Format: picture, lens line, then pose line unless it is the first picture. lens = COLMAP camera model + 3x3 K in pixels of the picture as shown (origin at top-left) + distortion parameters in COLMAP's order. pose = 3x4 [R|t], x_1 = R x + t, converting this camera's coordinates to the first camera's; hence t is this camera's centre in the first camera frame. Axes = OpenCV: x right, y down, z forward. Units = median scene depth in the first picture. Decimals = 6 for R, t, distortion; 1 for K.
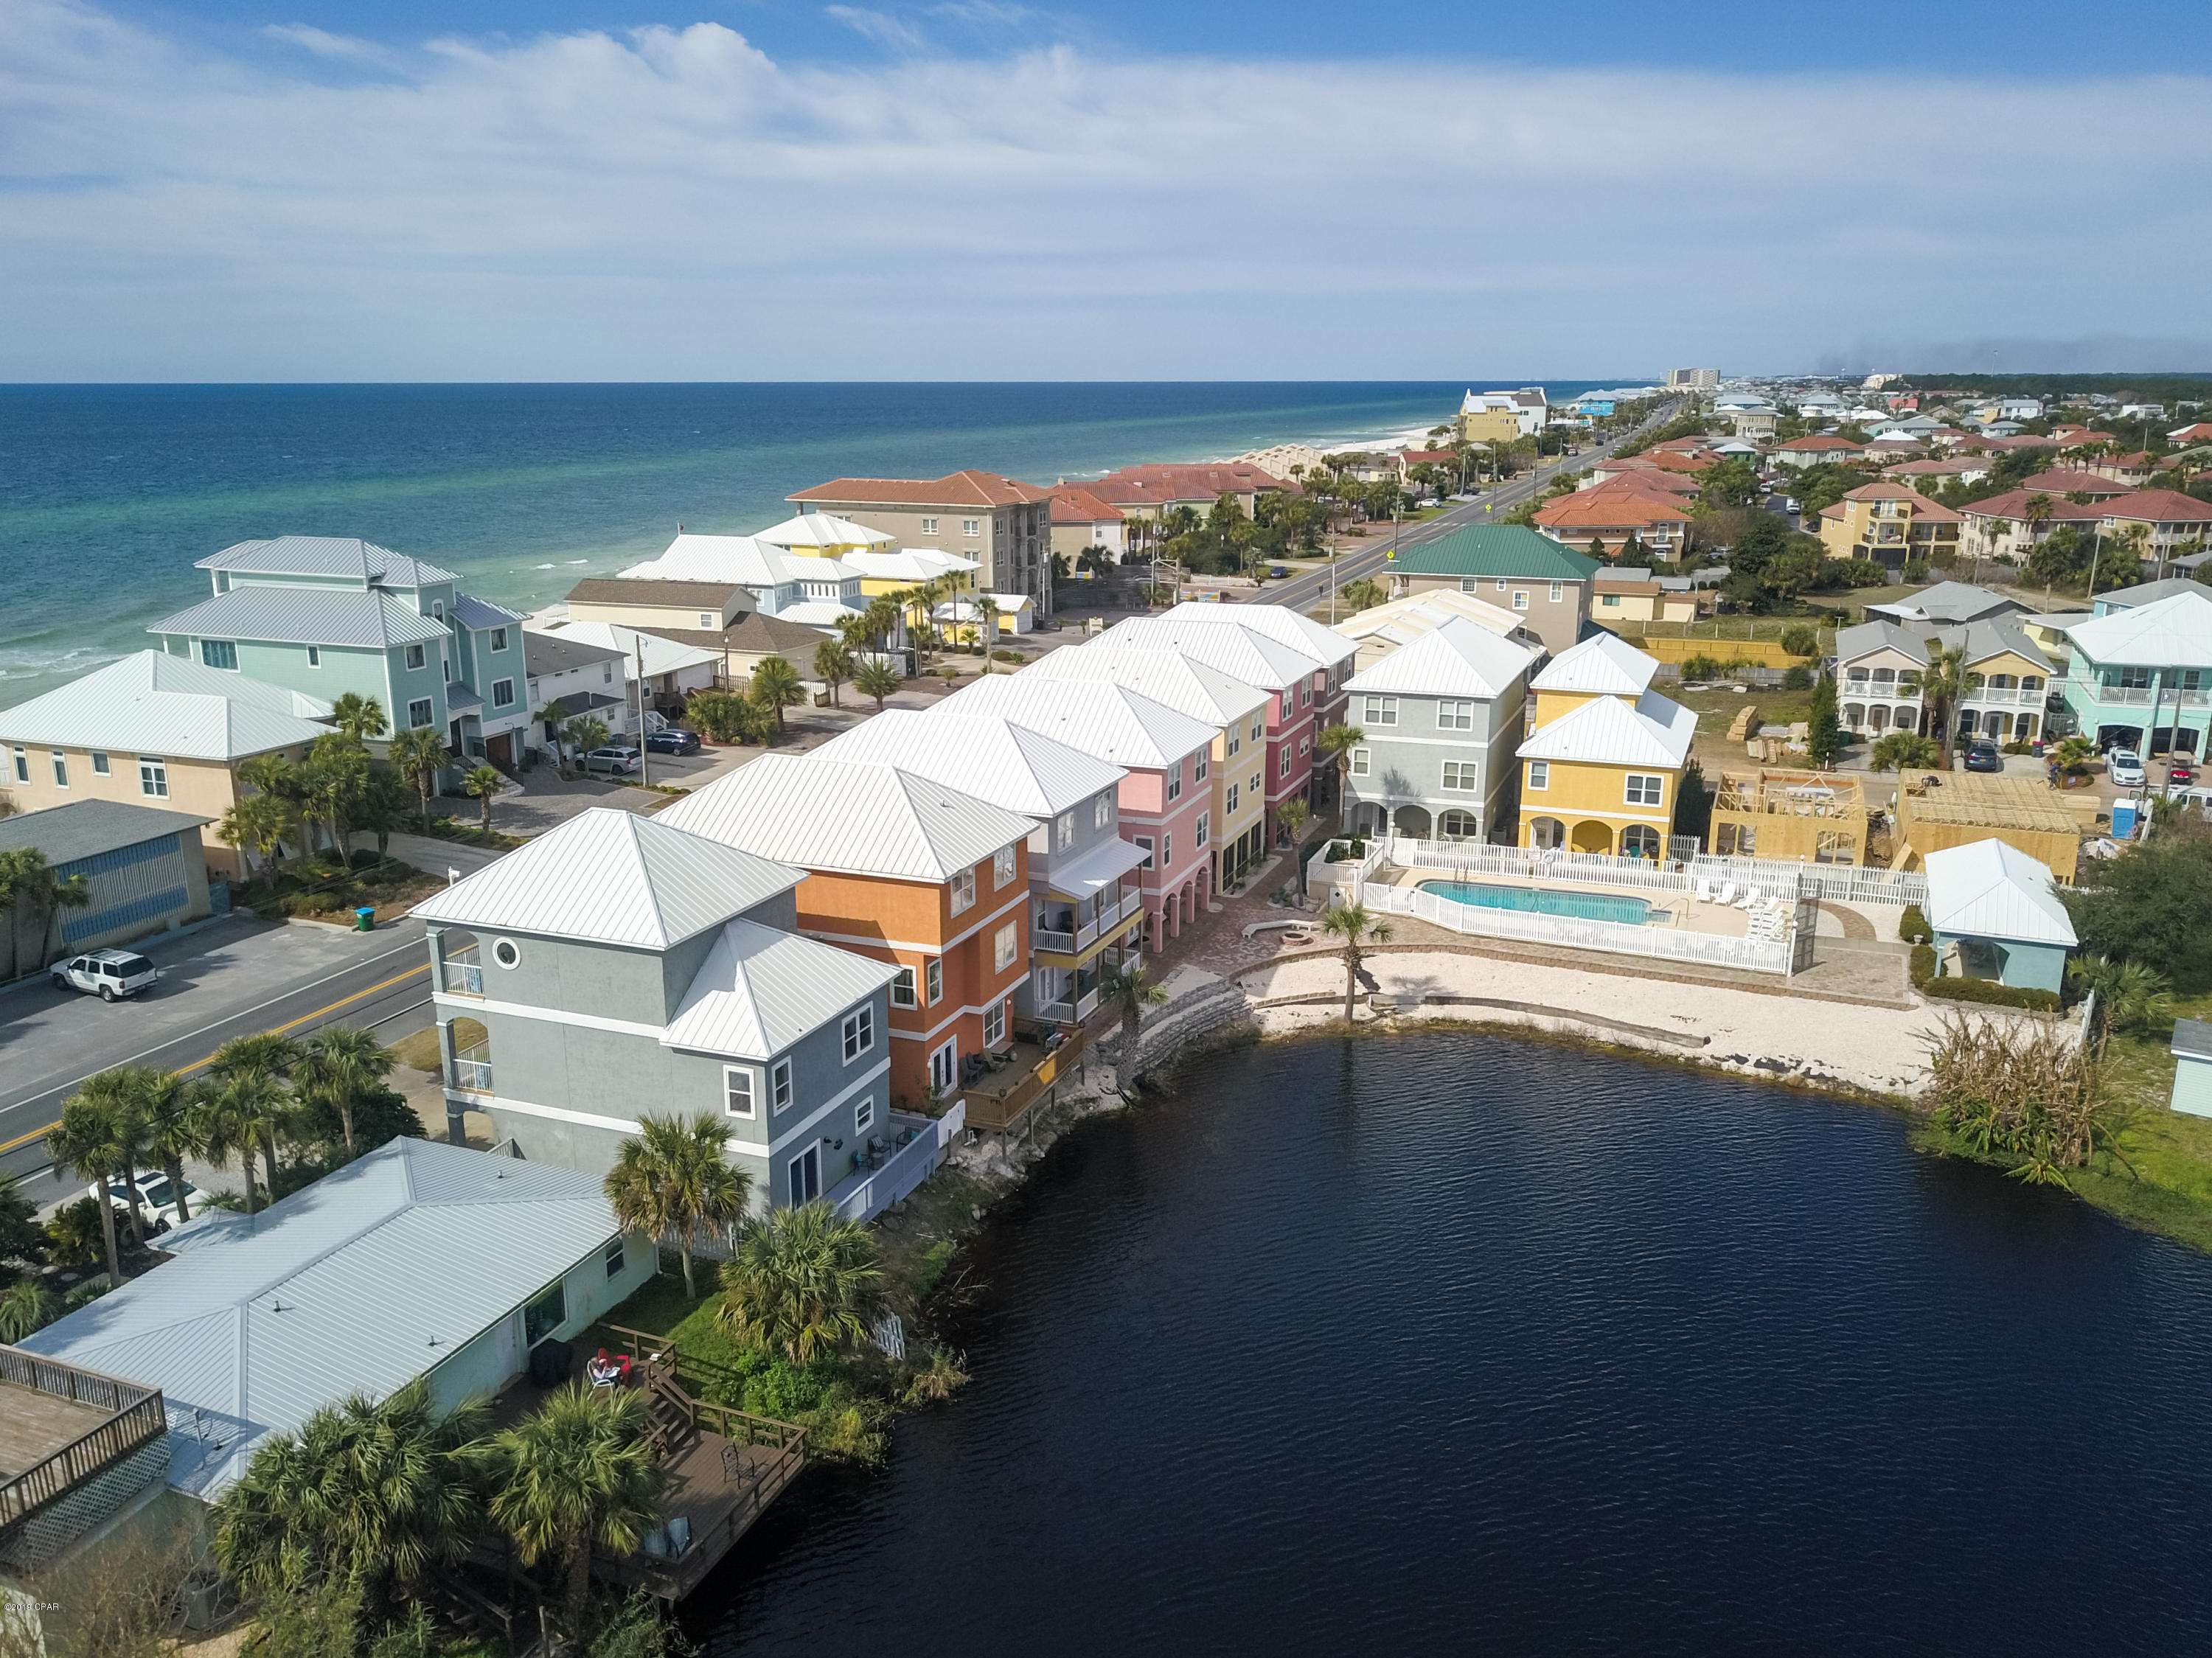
lens RADIAL K [[1695.7, 0, 1106.0], [0, 1695.7, 829.0], [0, 0, 1]] dist [0.018460, -0.007162]
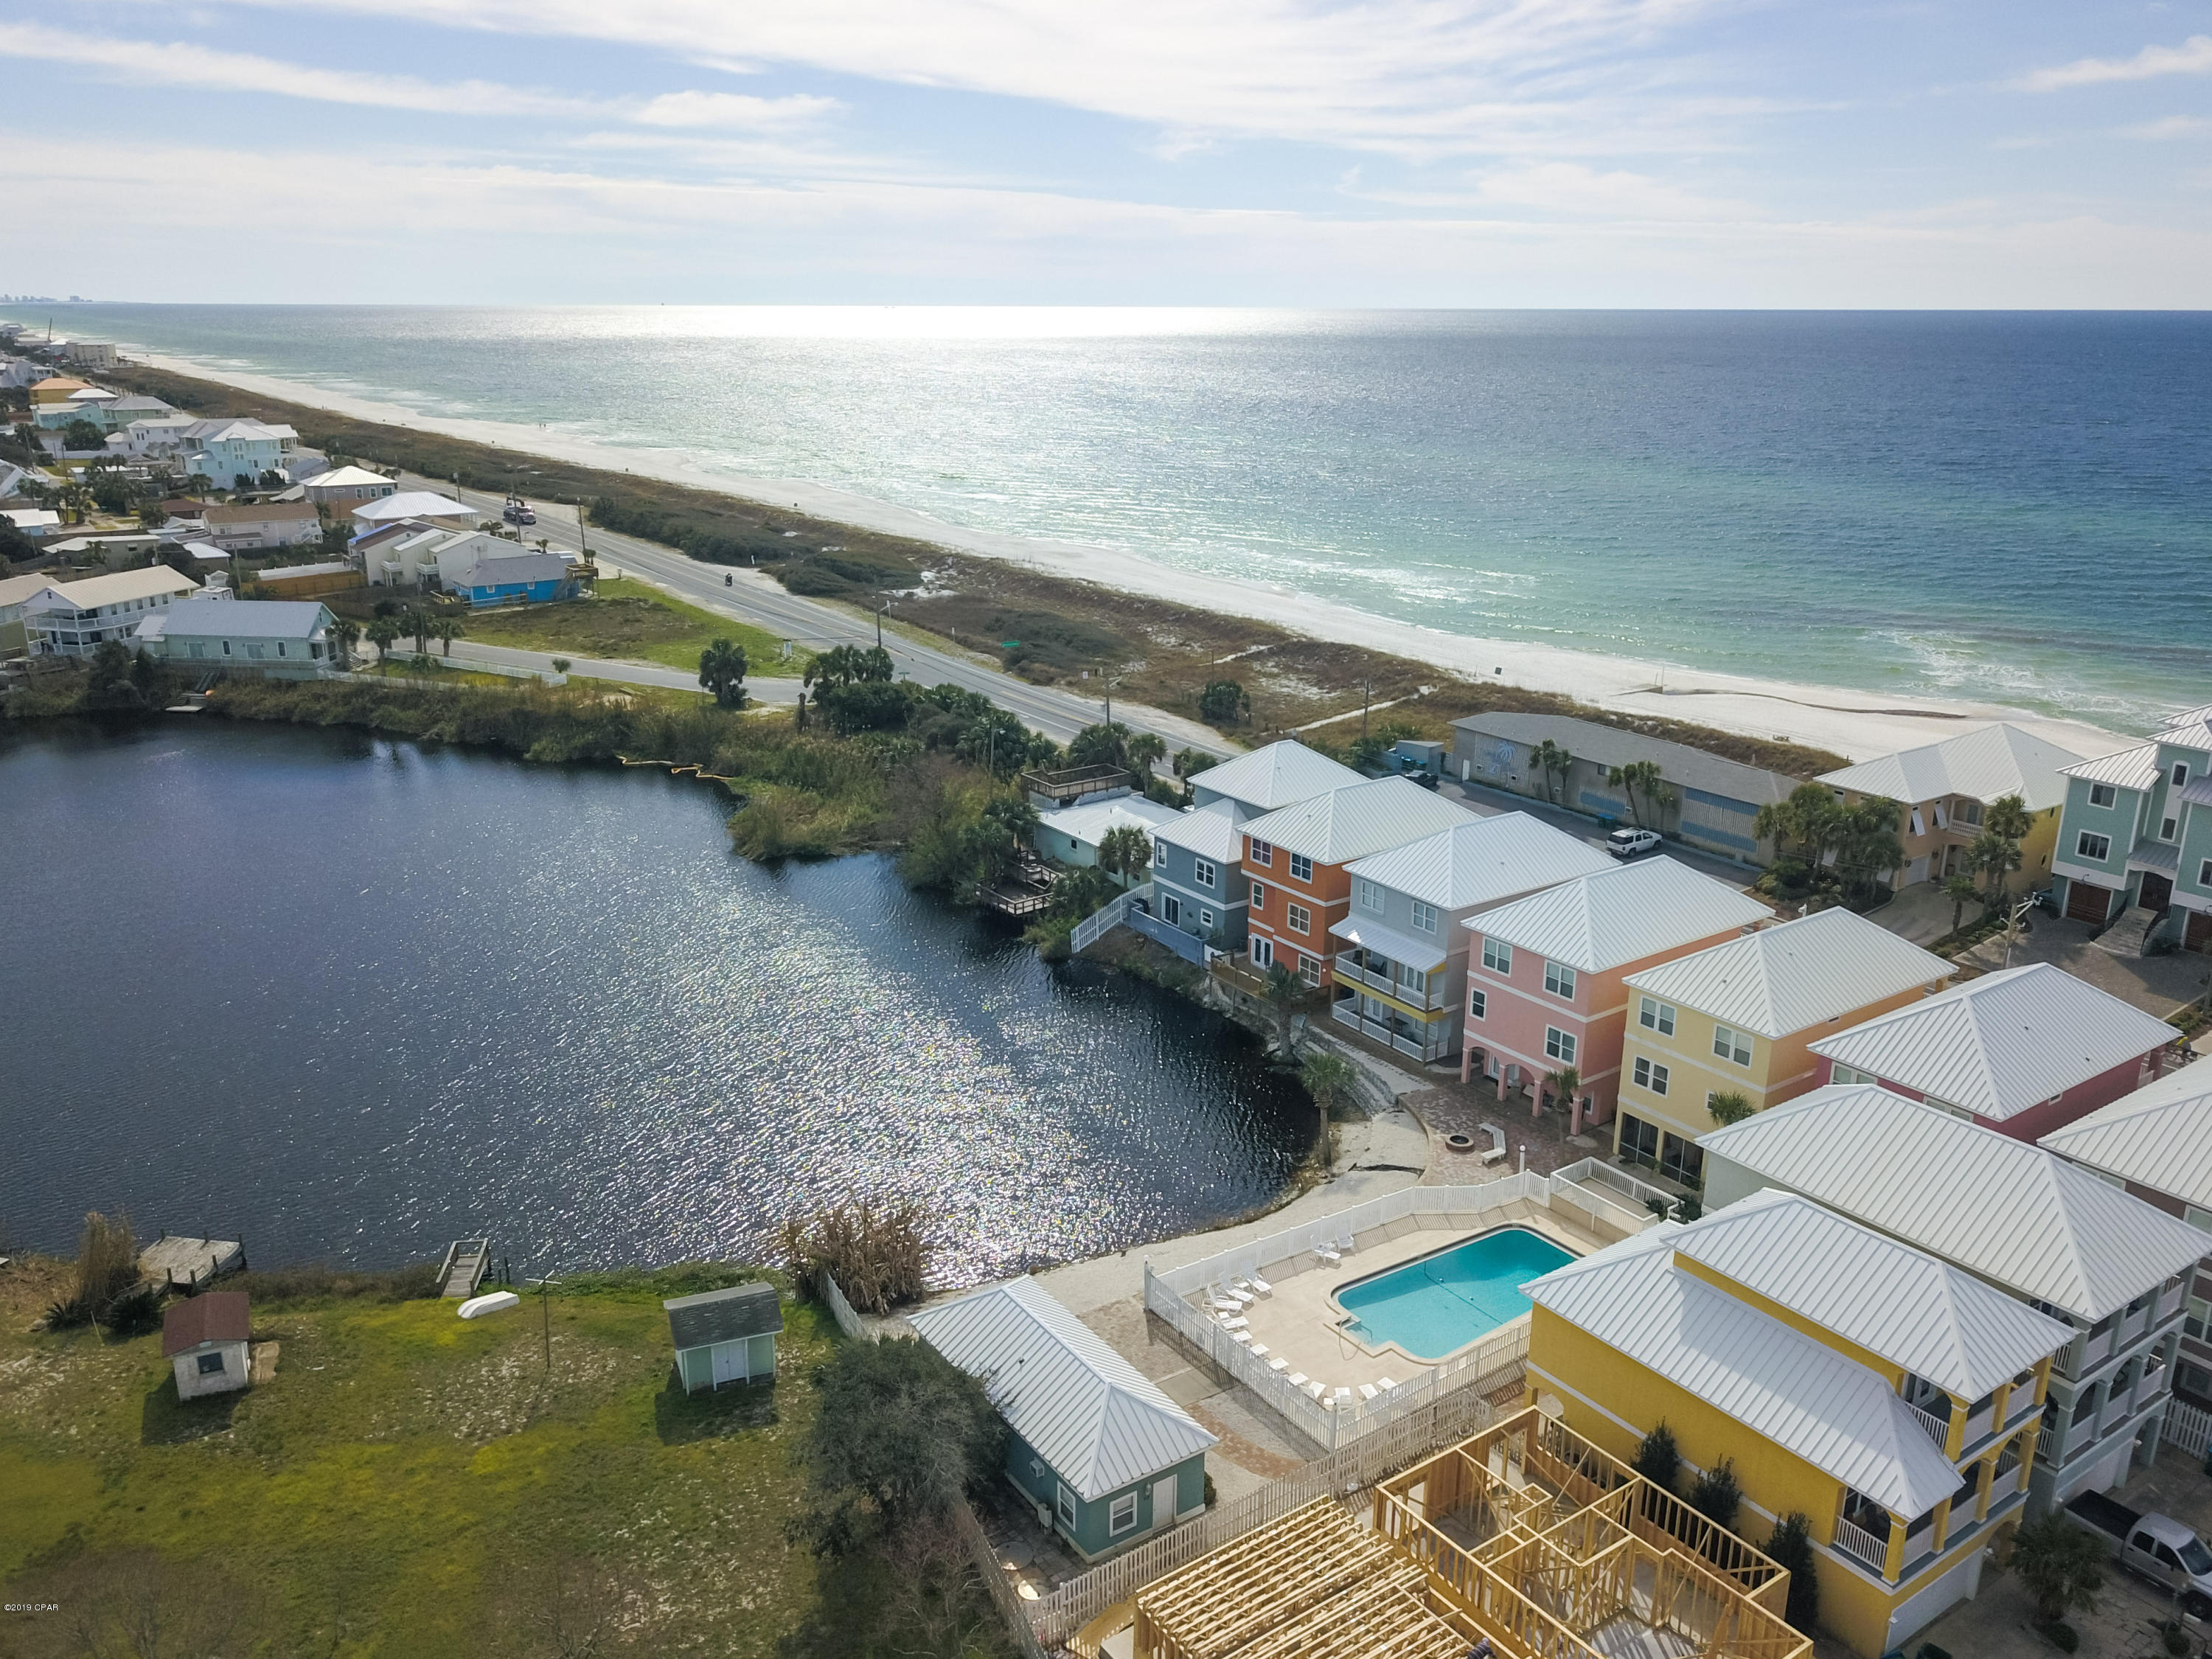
lens RADIAL K [[1731.3, 0, 1103.3], [0, 1731.3, 946.2], [0, 0, 1]] dist [0.027033, -0.006932]
pose [[-0.540274, 0.305002, -0.784269, 1.035770], [-0.210111, 0.853586, 0.476702, -0.504355], [0.814836, 0.422333, -0.397086, 1.191827]]
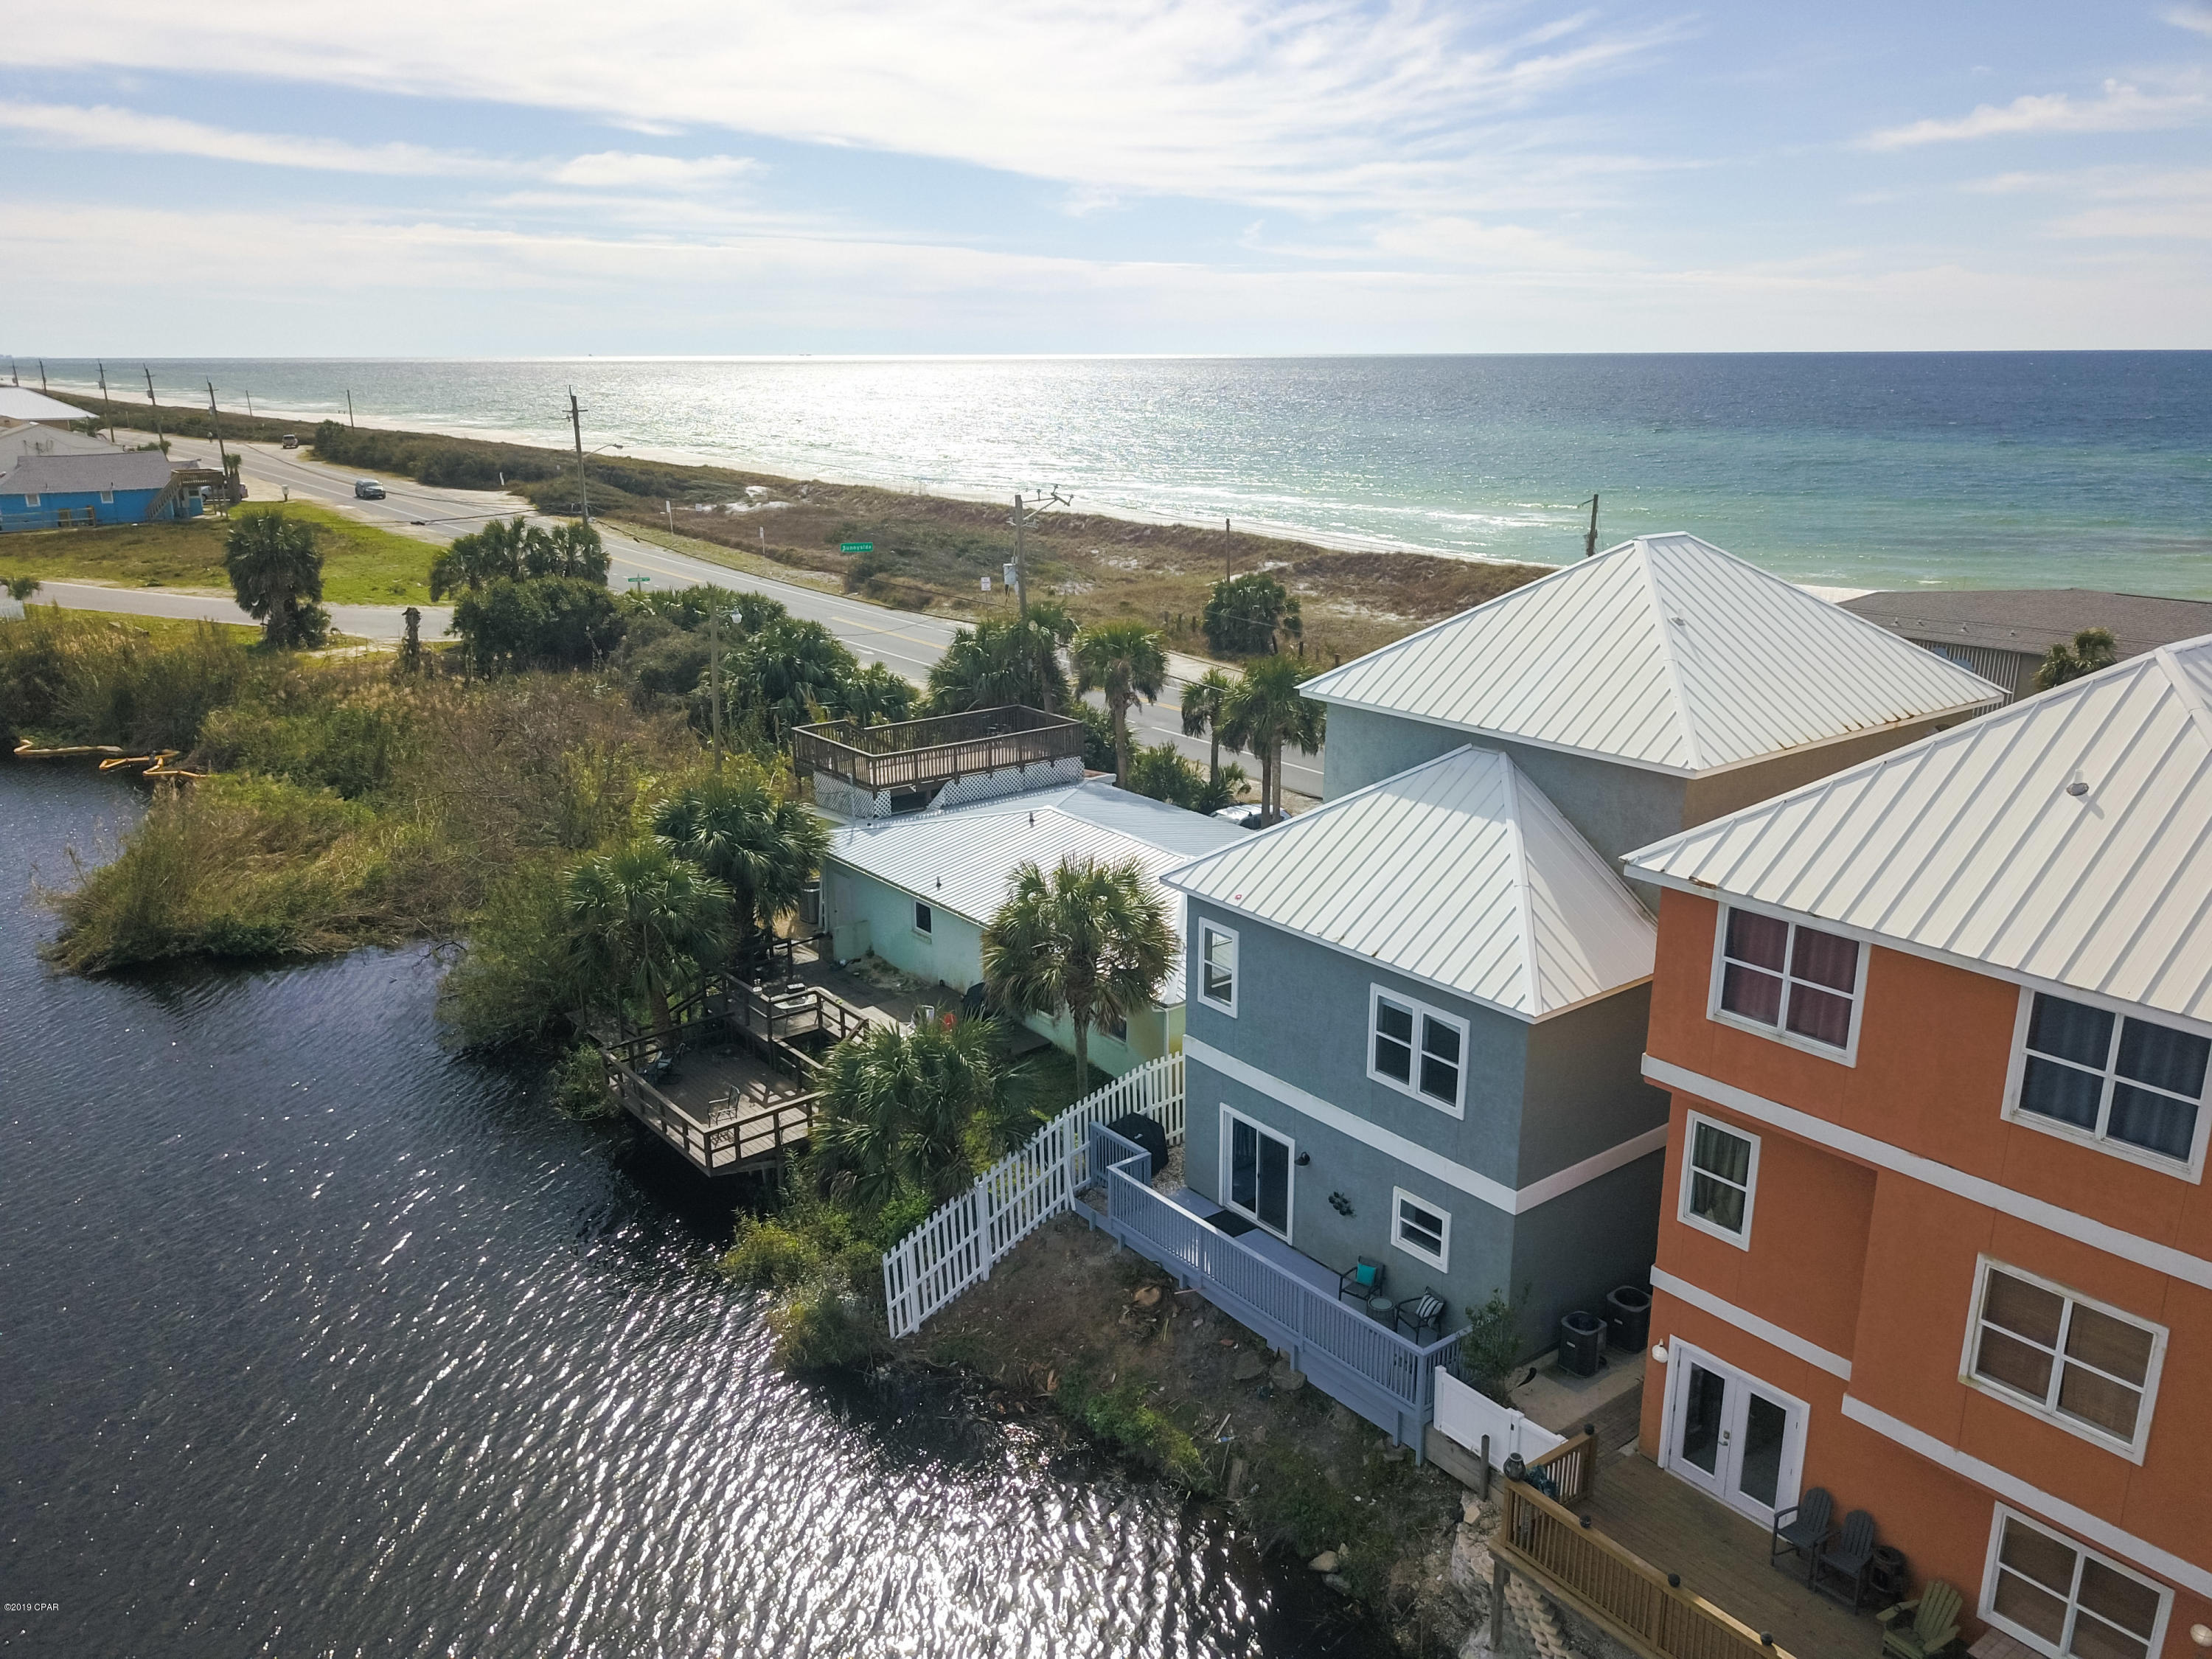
lens RADIAL K [[1695.8, 0, 1106.0], [0, 1695.8, 829.5], [0, 0, 1]] dist [0.018460, -0.007162]
pose [[-0.501805, 0.245037, -0.829547, 0.188234], [-0.209339, 0.896122, 0.391335, -0.069463], [0.839267, 0.370030, -0.398383, 0.752554]]
